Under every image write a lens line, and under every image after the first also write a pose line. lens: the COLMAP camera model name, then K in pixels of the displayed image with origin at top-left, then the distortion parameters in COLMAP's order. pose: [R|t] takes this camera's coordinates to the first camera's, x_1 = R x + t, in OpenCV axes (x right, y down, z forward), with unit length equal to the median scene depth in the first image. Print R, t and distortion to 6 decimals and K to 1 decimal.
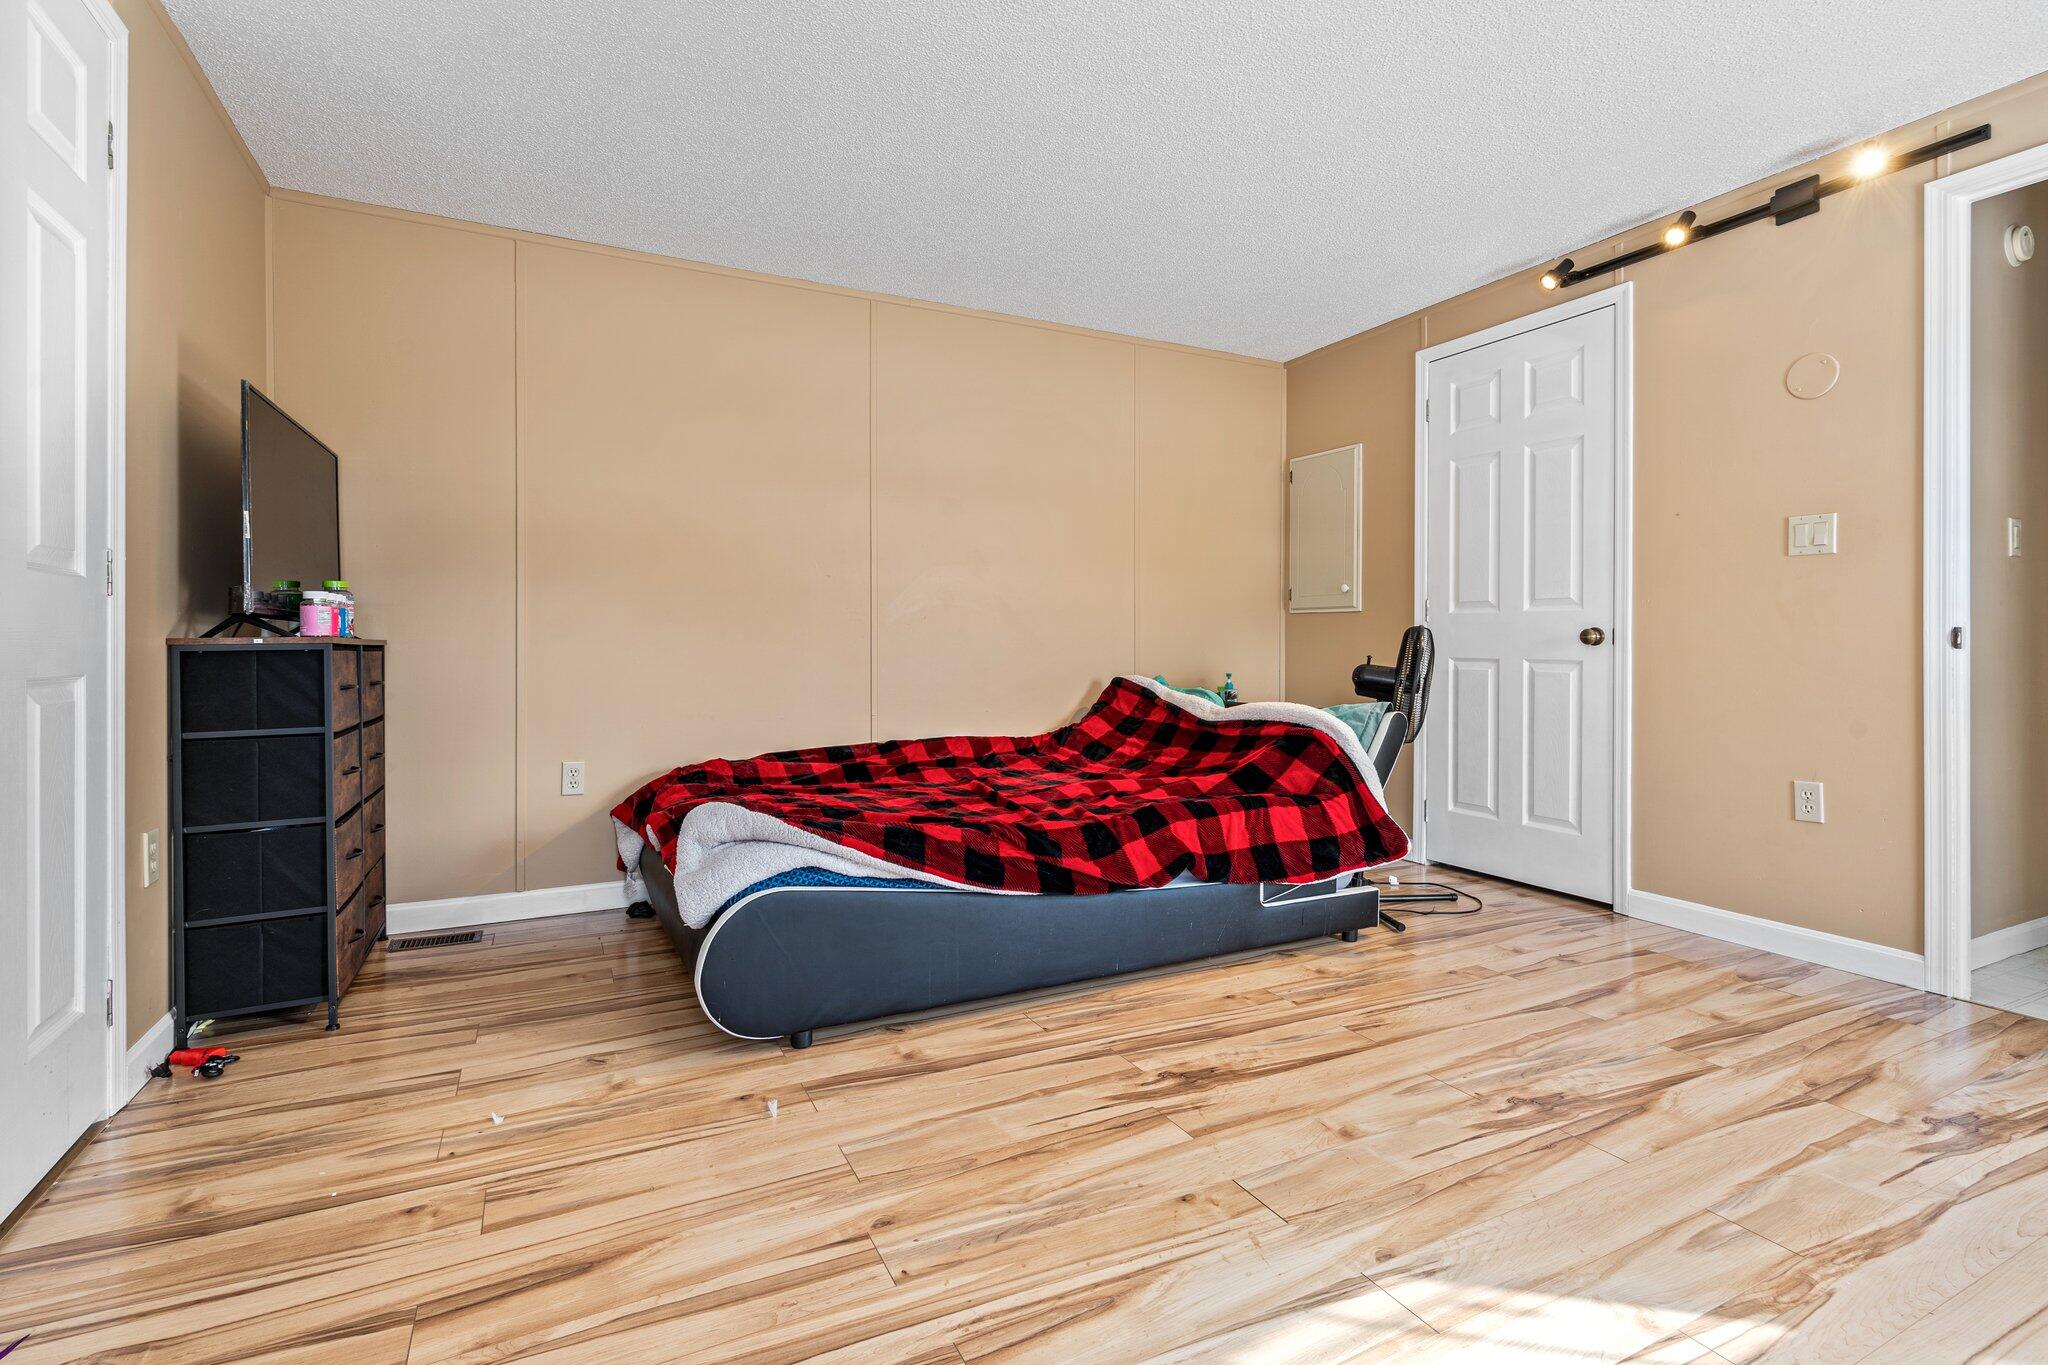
lens RADIAL K [[945.1, 0, 1029.2], [0, 945.1, 643.8], [0, 0, 1]] dist [-0.001402, 0.001382]
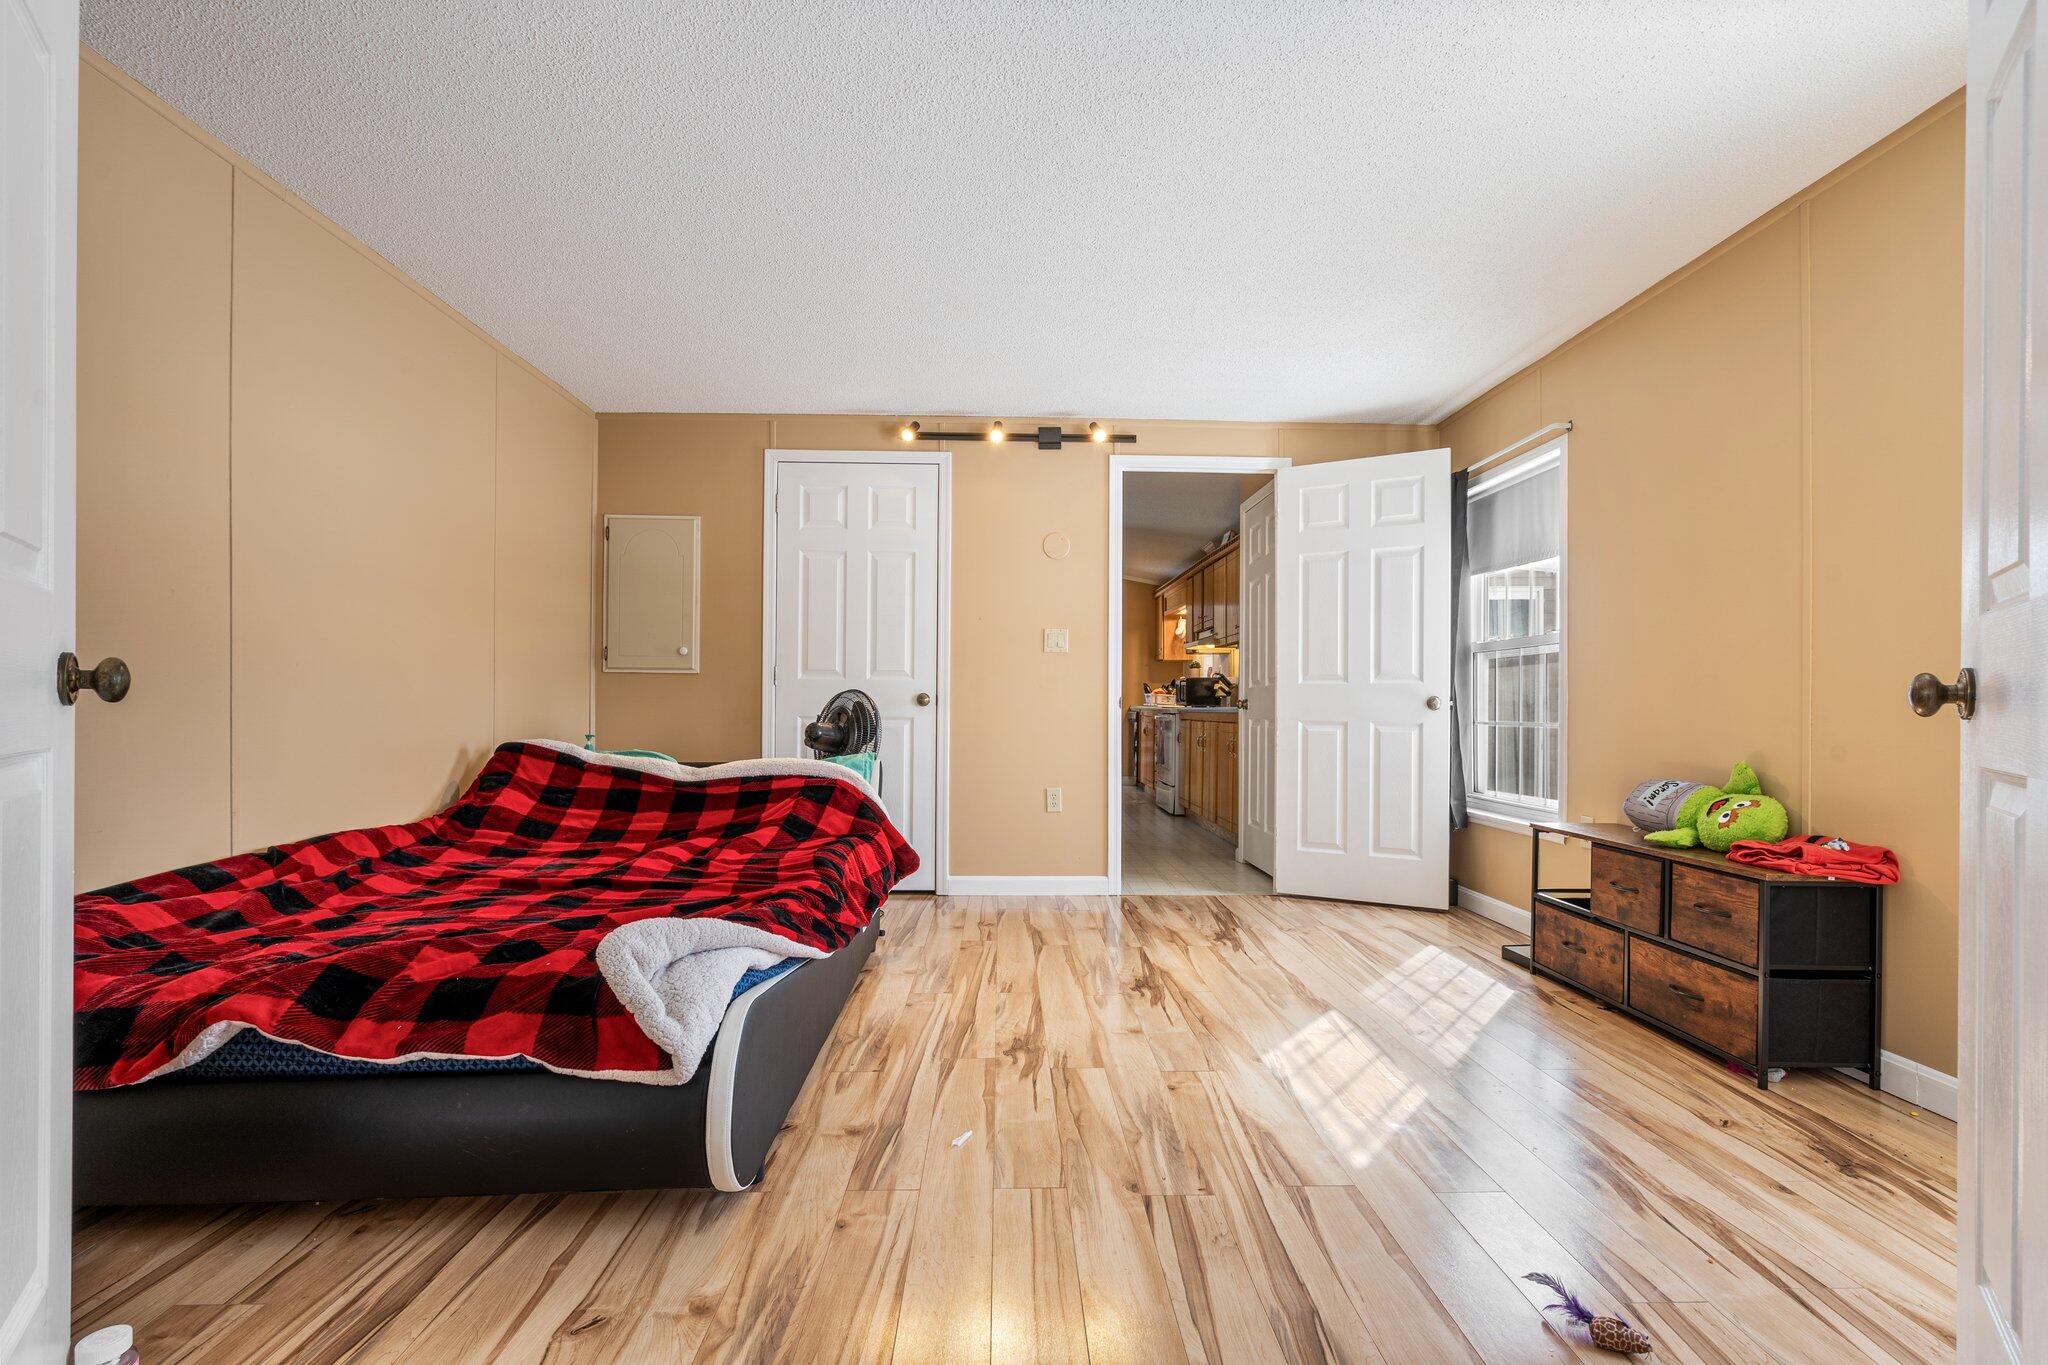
lens RADIAL K [[945.1, 0, 1009.4], [0, 945.1, 716.3], [0, 0, 1]] dist [-0.001402, 0.001382]
pose [[0.434863, -0.006769, 0.900471, -0.861074], [-0.005732, 0.999931, 0.010284, 0.001448], [-0.900478, -0.009634, 0.434794, 0.413345]]
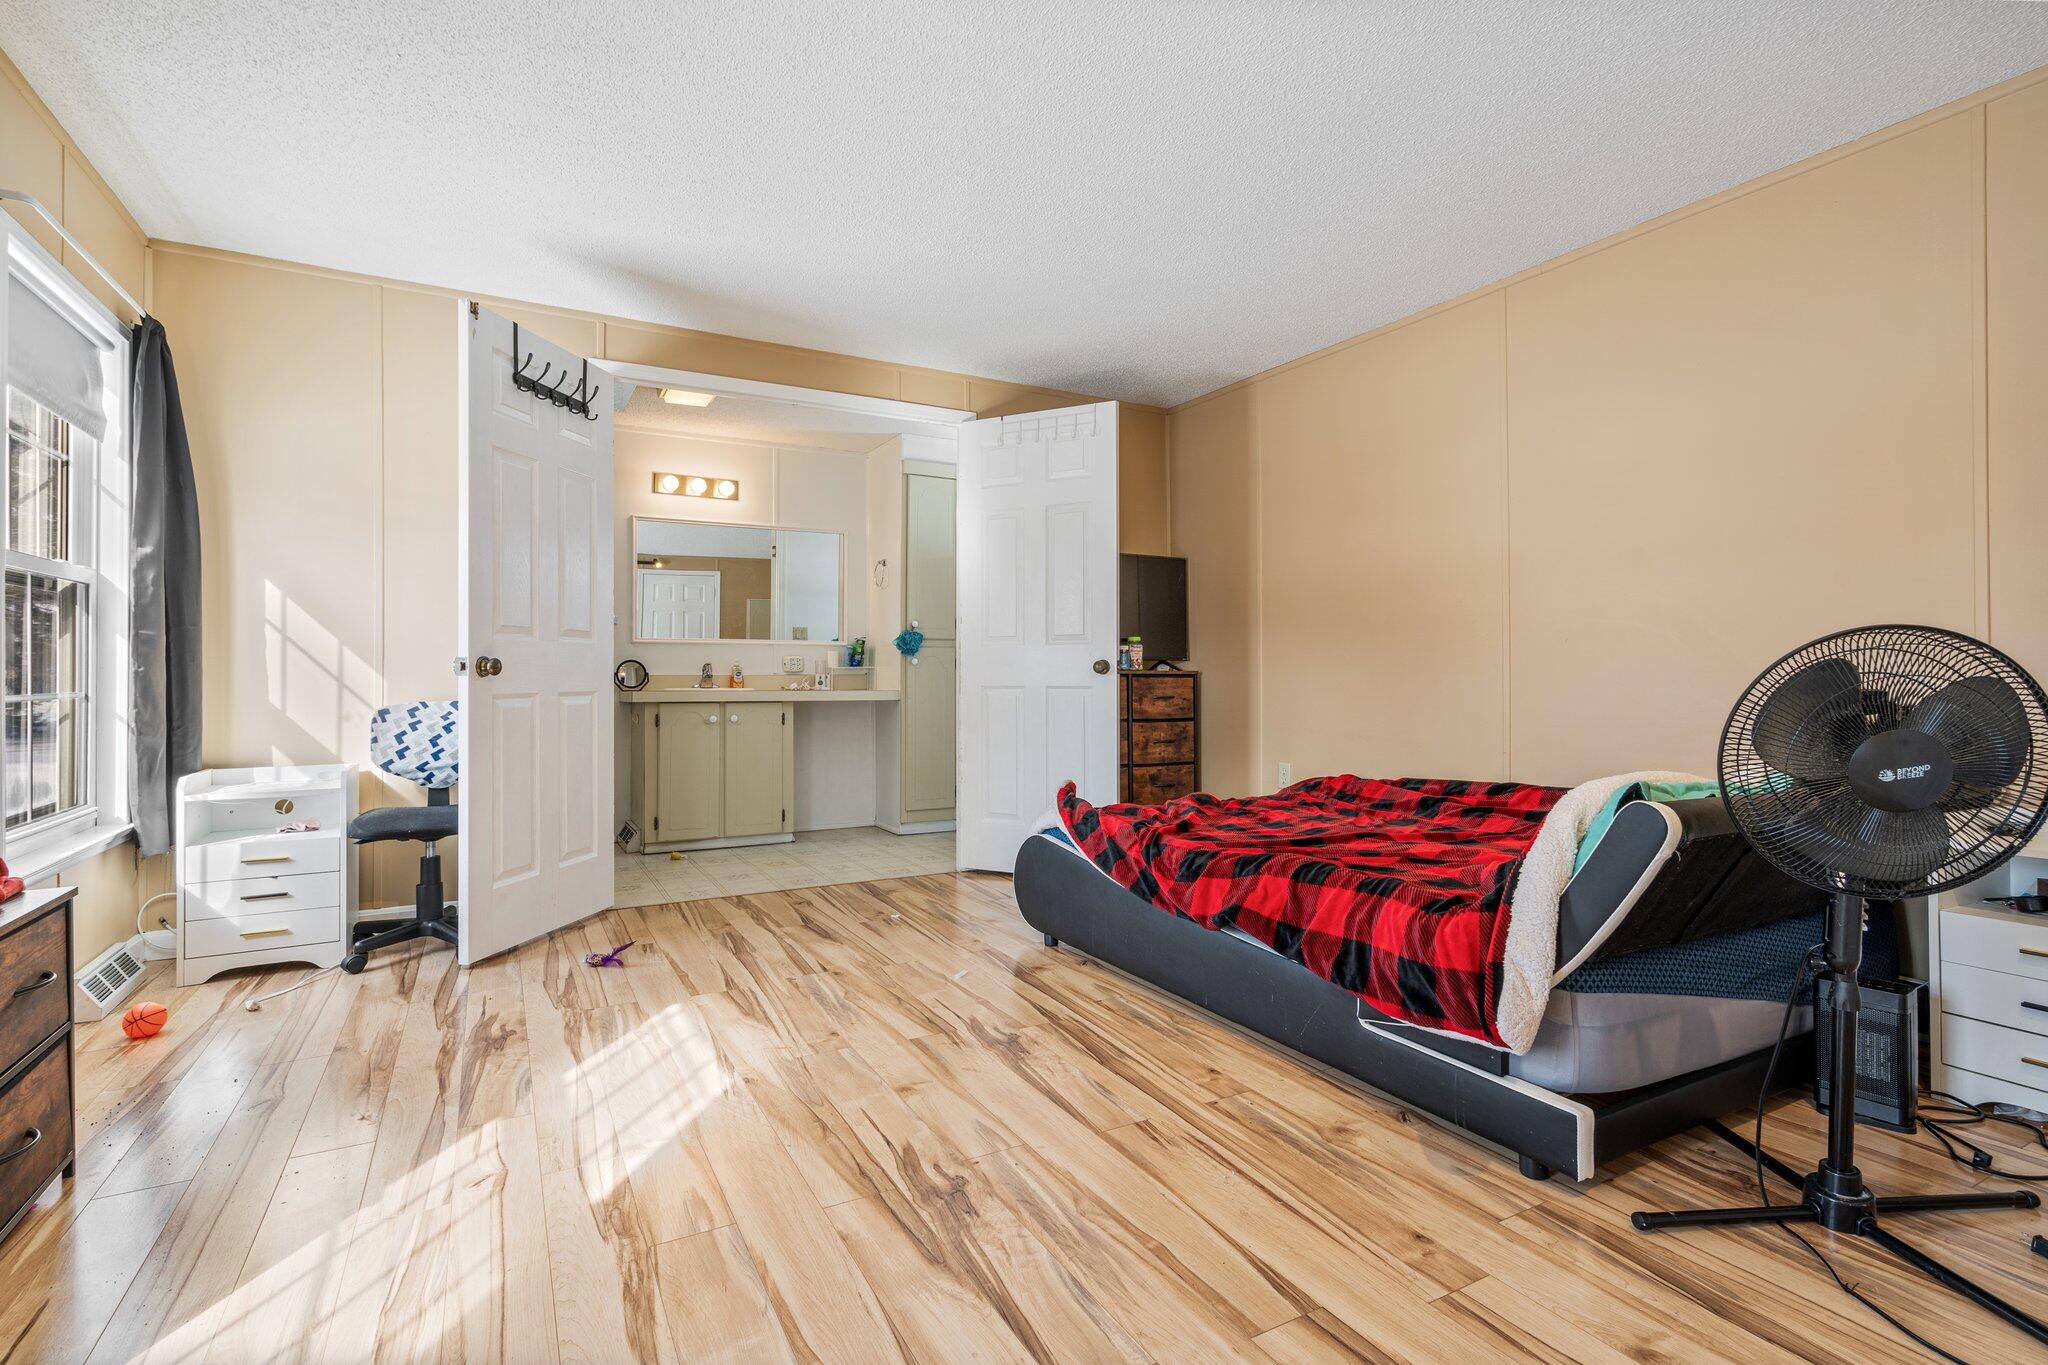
lens RADIAL K [[945.1, 0, 1014.6], [0, 945.1, 675.6], [0, 0, 1]] dist [-0.001402, 0.001382]
pose [[0.040720, -0.001824, -0.999169, 1.174821], [0.000989, 0.999998, -0.001785, 0.008754], [0.999170, -0.000916, 0.040722, 0.848737]]
